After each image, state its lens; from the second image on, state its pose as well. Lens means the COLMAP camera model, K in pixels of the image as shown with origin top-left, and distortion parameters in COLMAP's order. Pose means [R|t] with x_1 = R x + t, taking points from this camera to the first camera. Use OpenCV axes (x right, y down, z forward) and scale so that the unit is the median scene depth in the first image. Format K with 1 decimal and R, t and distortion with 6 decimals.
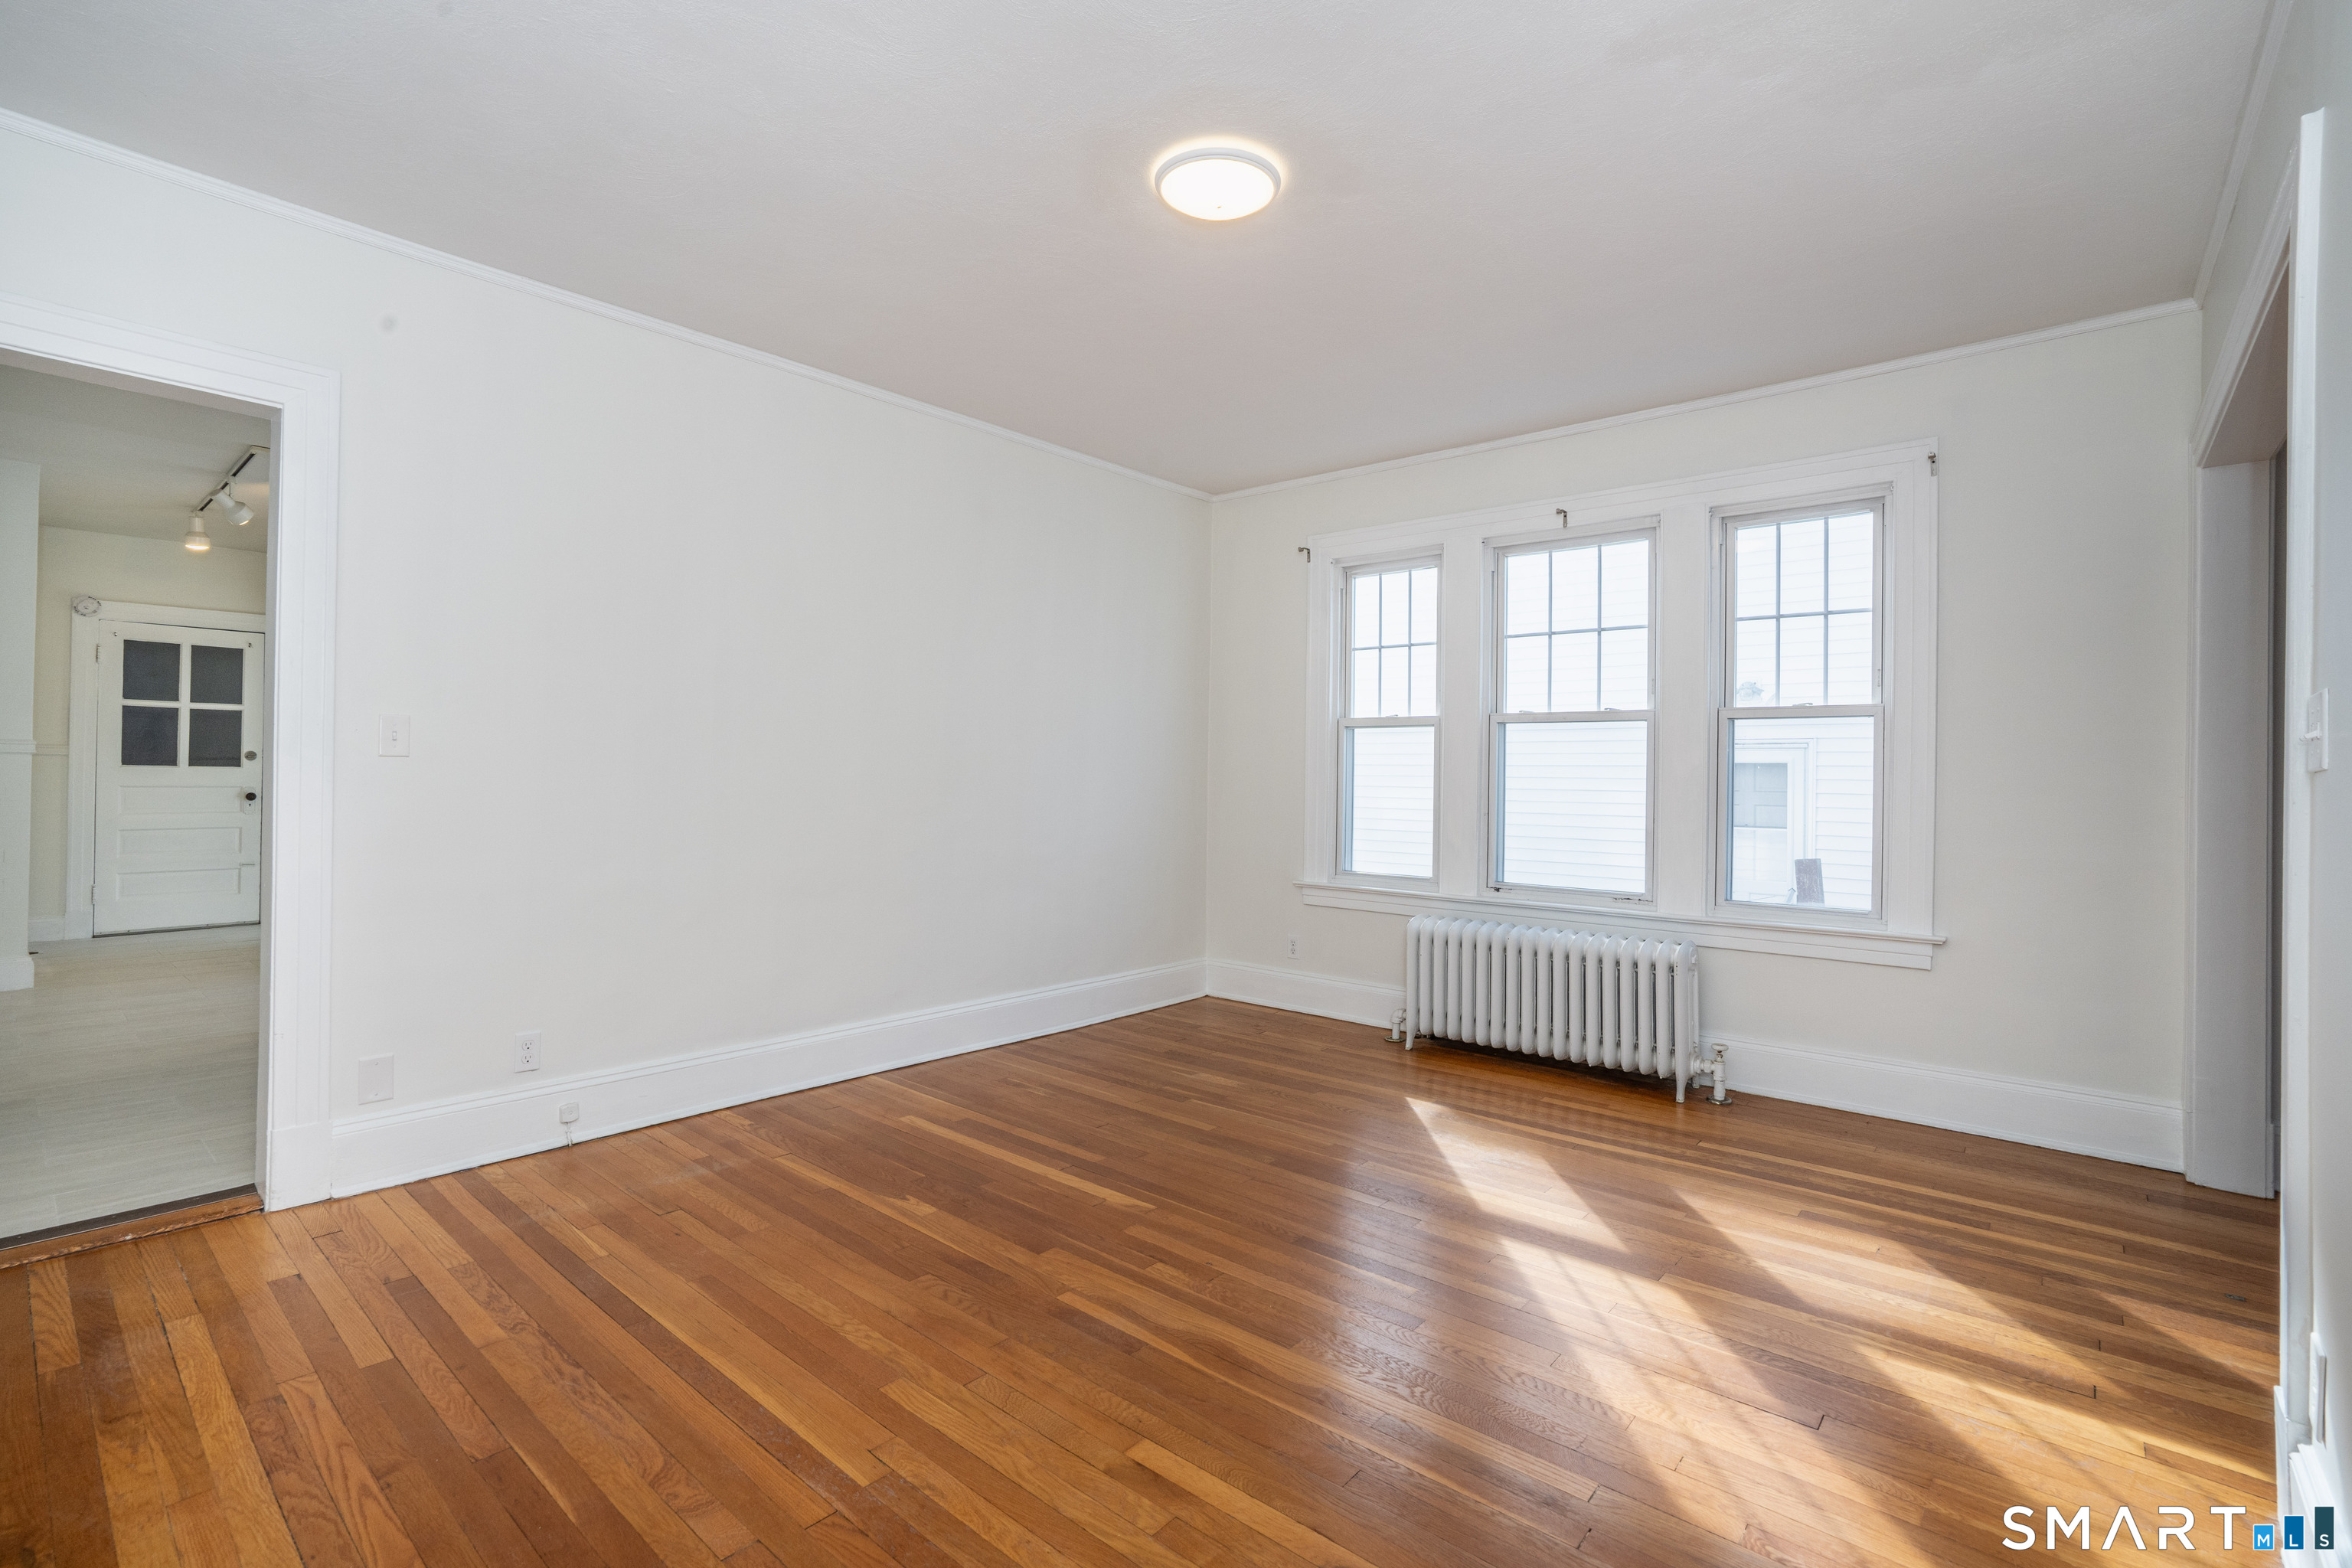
lens RADIAL K [[1099.8, 0, 1204.2], [0, 1099.8, 776.2], [0, 0, 1]] dist [-0.036529, 0.000923]
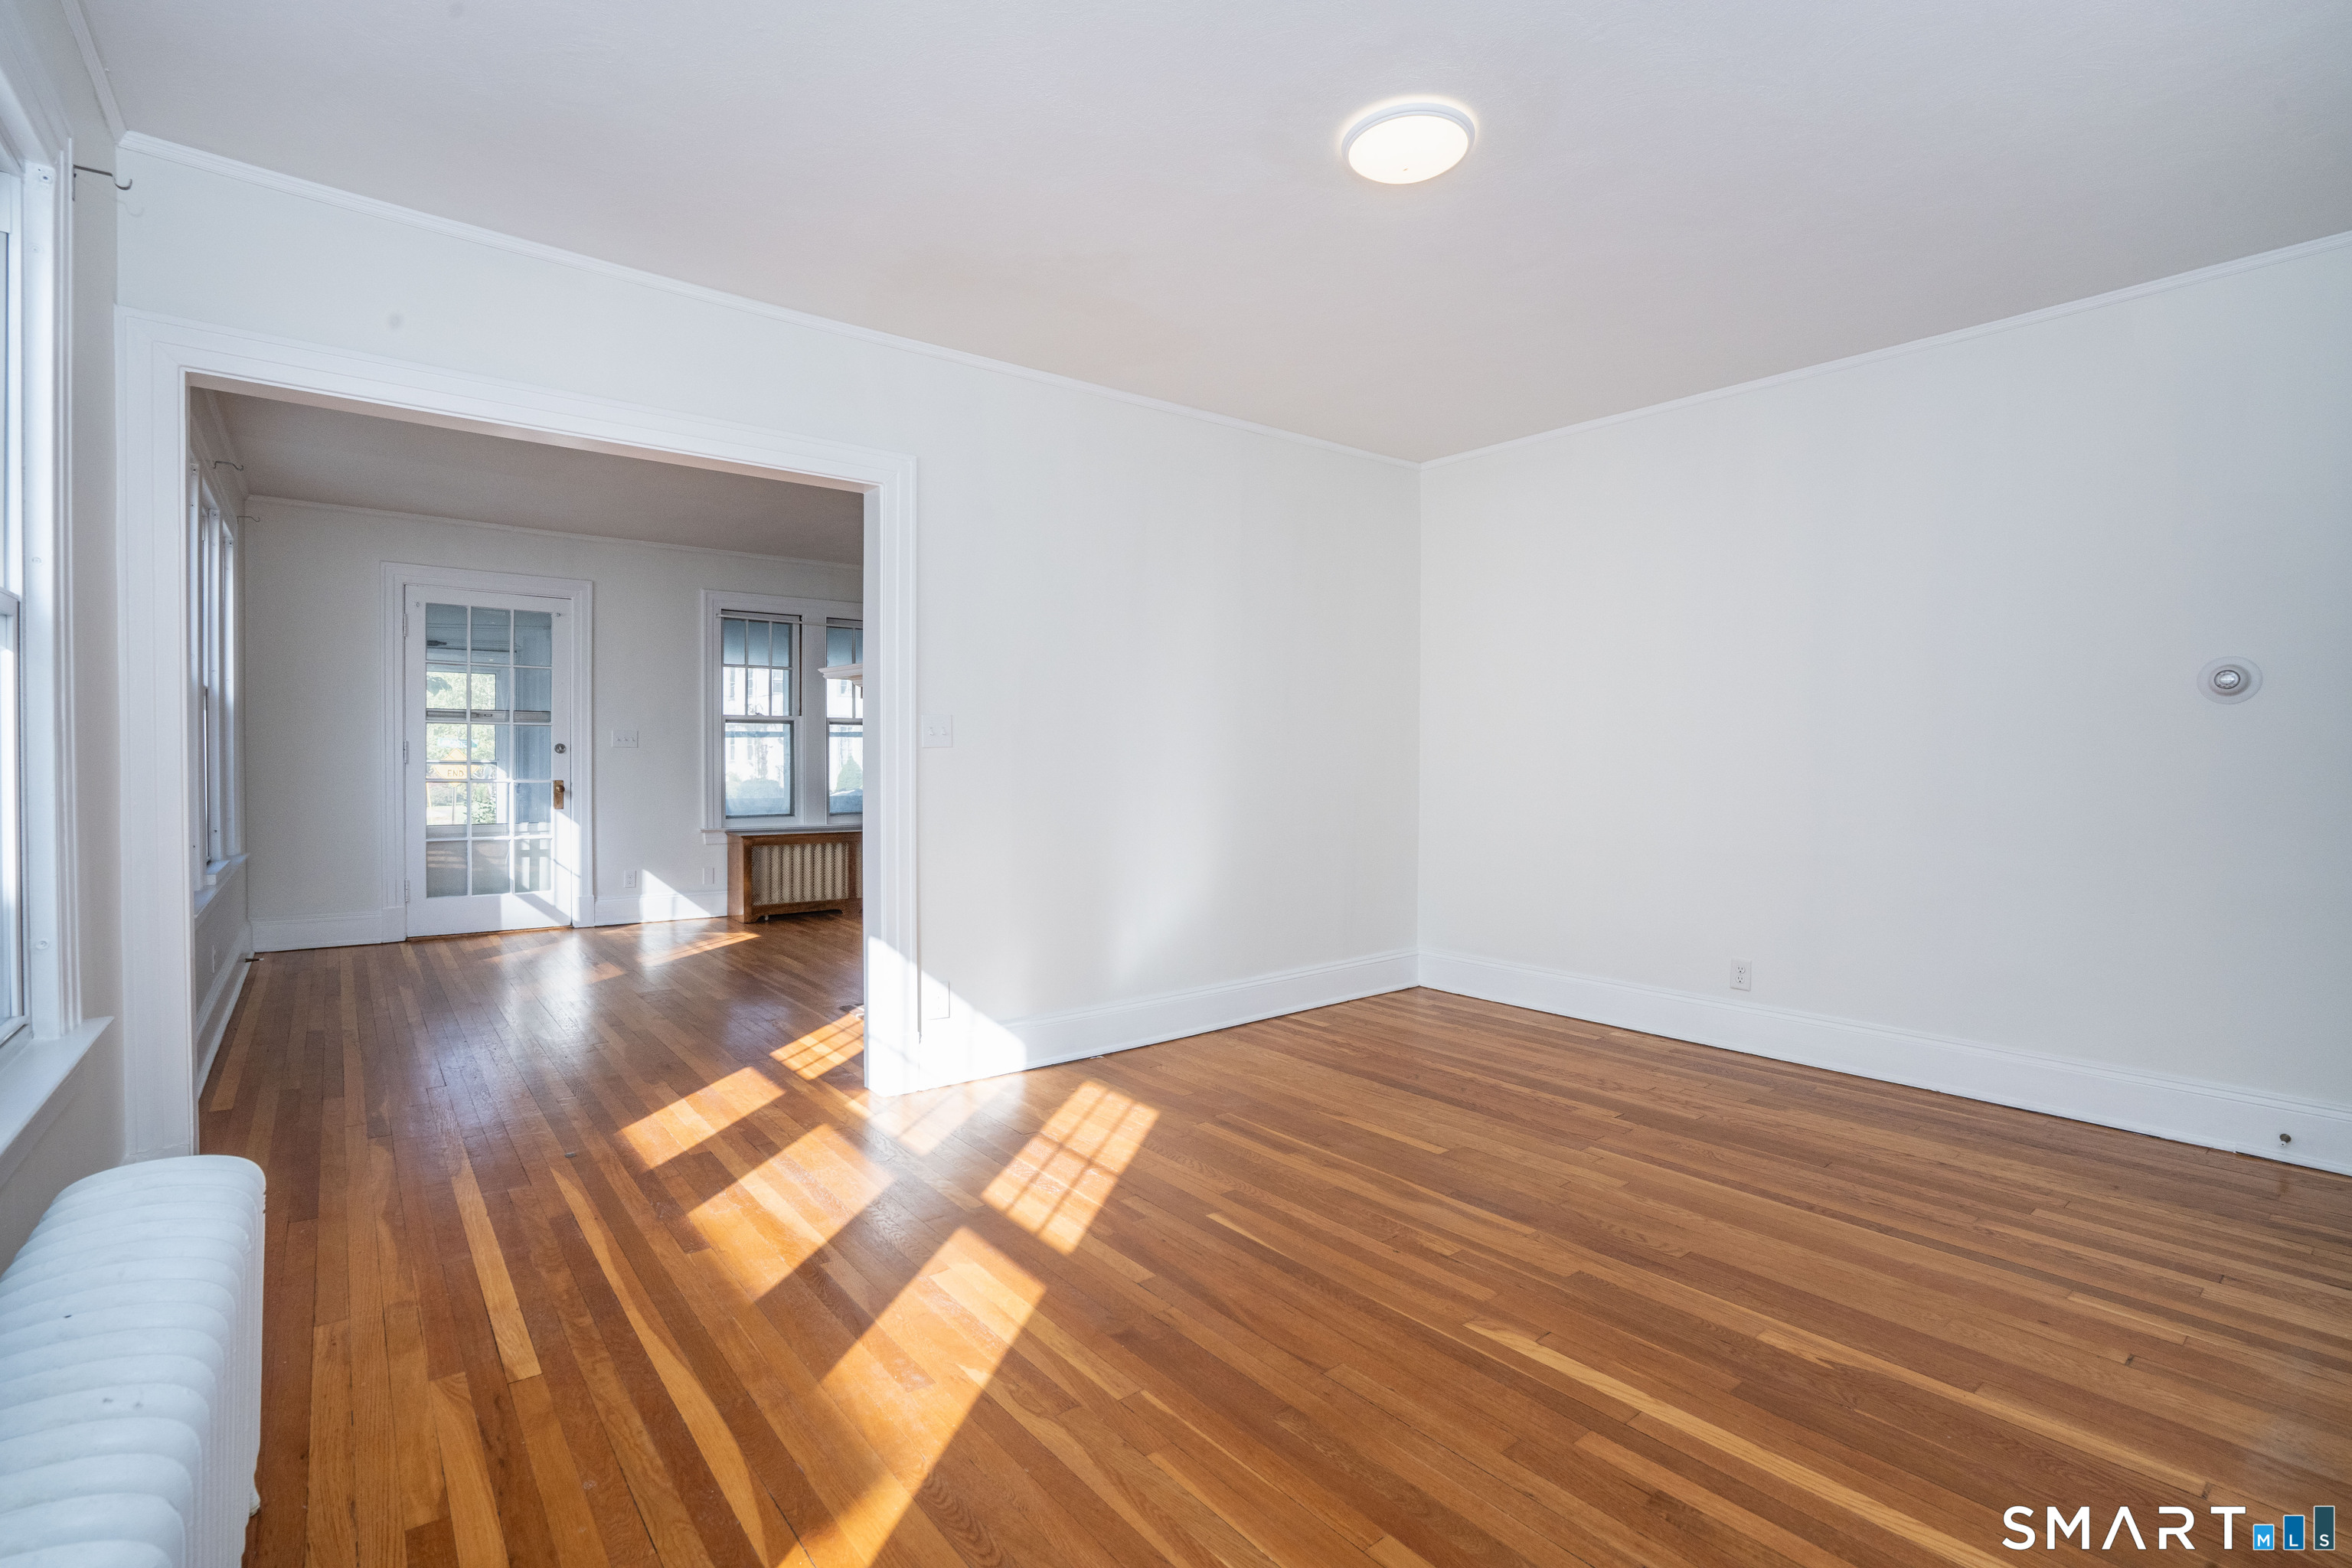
lens RADIAL K [[1099.8, 0, 1204.2], [0, 1099.8, 776.2], [0, 0, 1]] dist [-0.036529, 0.000923]
pose [[-0.984118, -0.019826, 0.176408, 0.009654], [-0.015021, 0.999480, 0.028531, -0.005882], [-0.176881, 0.025428, -0.983904, 1.928830]]
